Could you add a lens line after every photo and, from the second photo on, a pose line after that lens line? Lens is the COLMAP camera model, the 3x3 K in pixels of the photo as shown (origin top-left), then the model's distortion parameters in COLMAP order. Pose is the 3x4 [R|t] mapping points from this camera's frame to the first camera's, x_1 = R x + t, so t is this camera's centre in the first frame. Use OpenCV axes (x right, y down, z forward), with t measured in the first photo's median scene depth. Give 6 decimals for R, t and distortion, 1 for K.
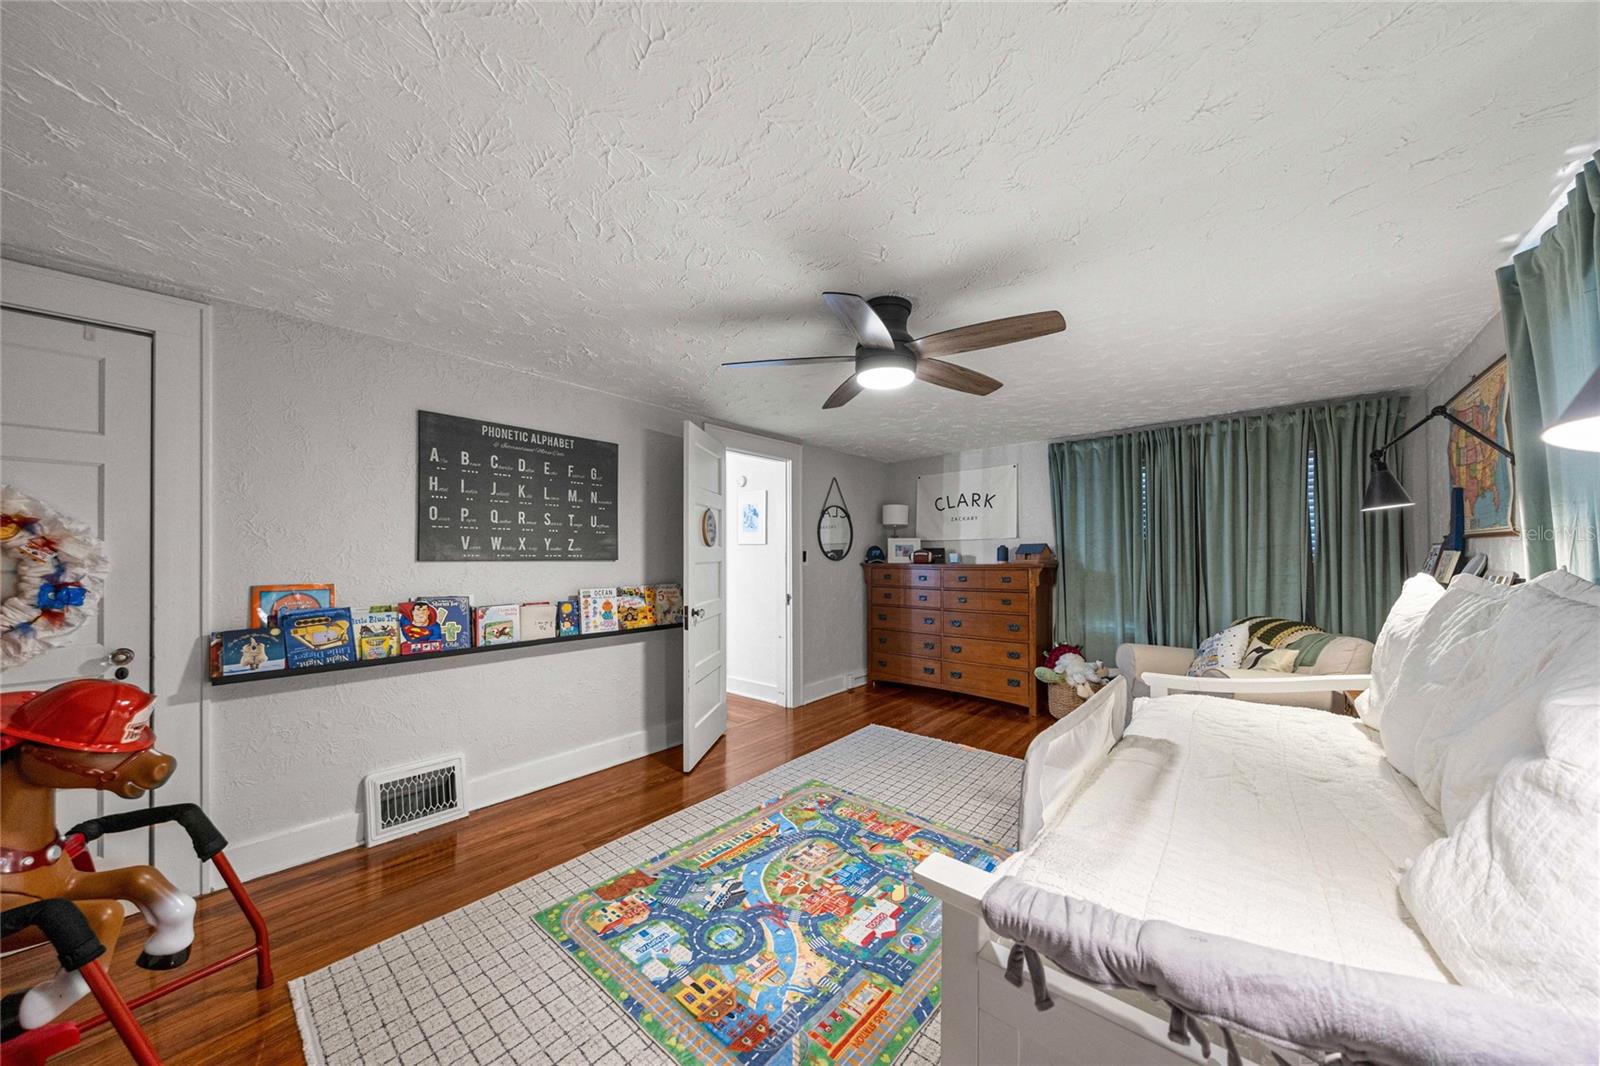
lens RADIAL K [[540.0, 0, 800.4], [0, 540.0, 542.0], [0, 0, 1]] dist [-0.000562, -0.000010]
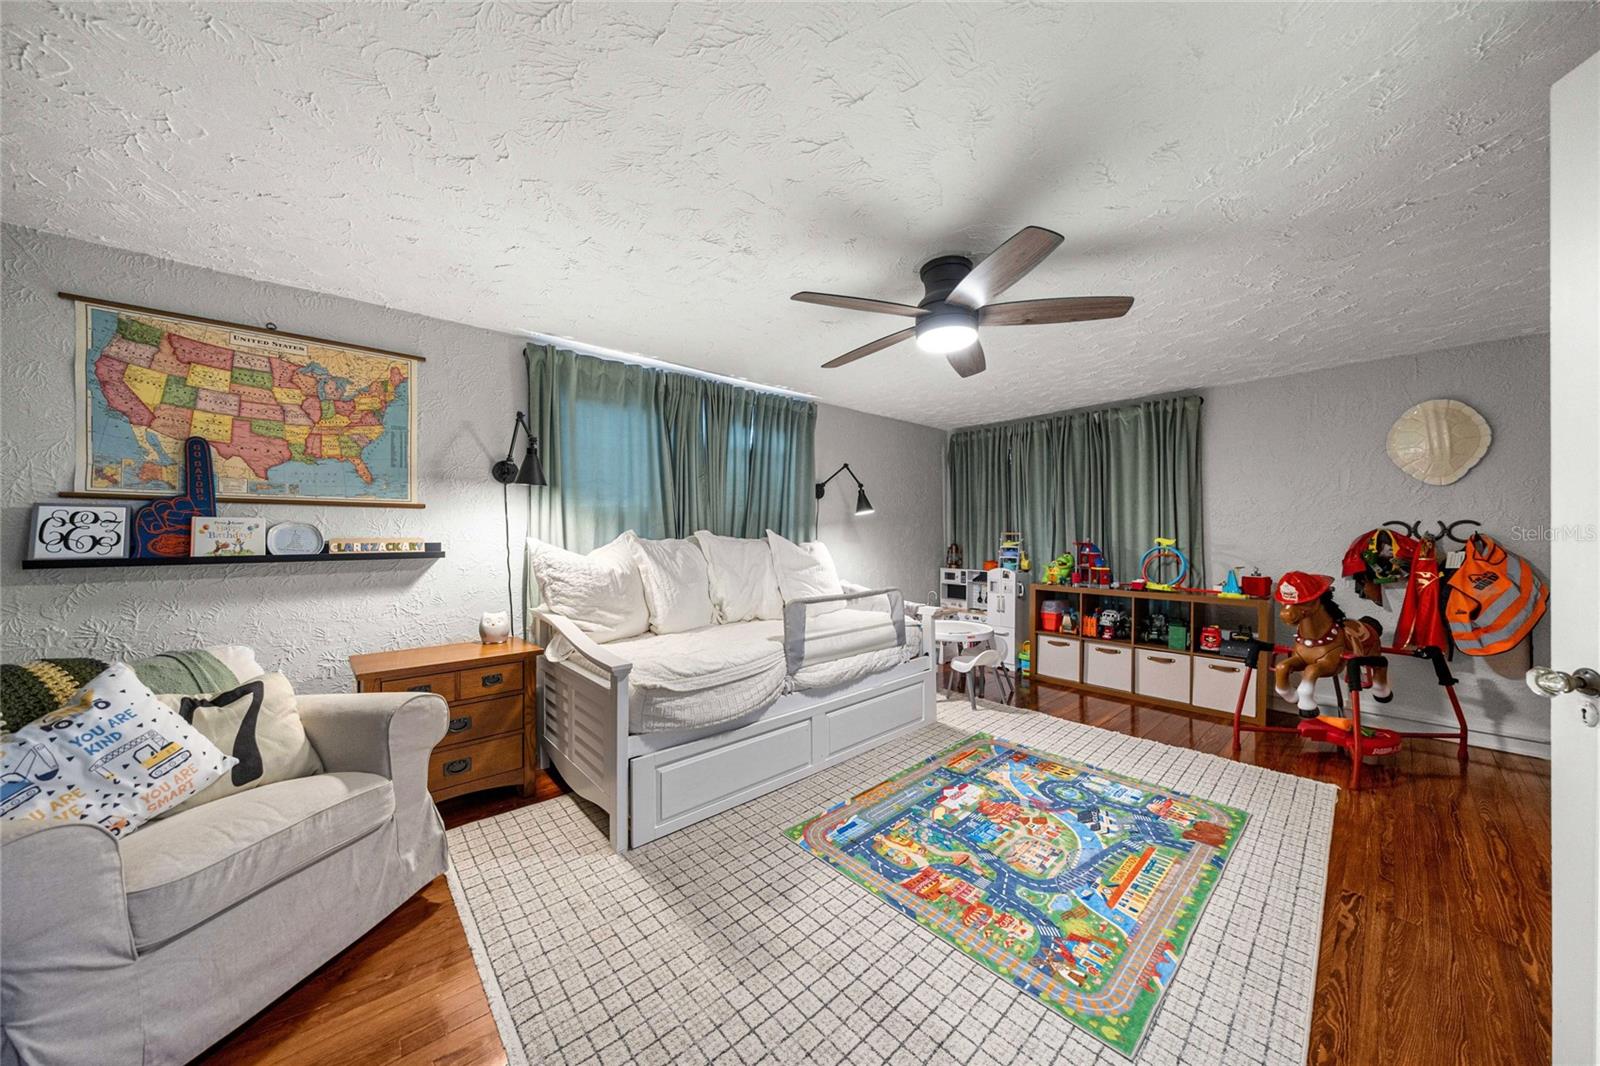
lens RADIAL K [[540.0, 0, 798.5], [0, 540.0, 533.9], [0, 0, 1]] dist [-0.000562, -0.000010]
pose [[-0.992227, 0.007166, 0.124233, 0.340960], [0.004950, 0.999823, -0.018143, 0.077729], [-0.124341, -0.017387, -0.992087, 2.244953]]
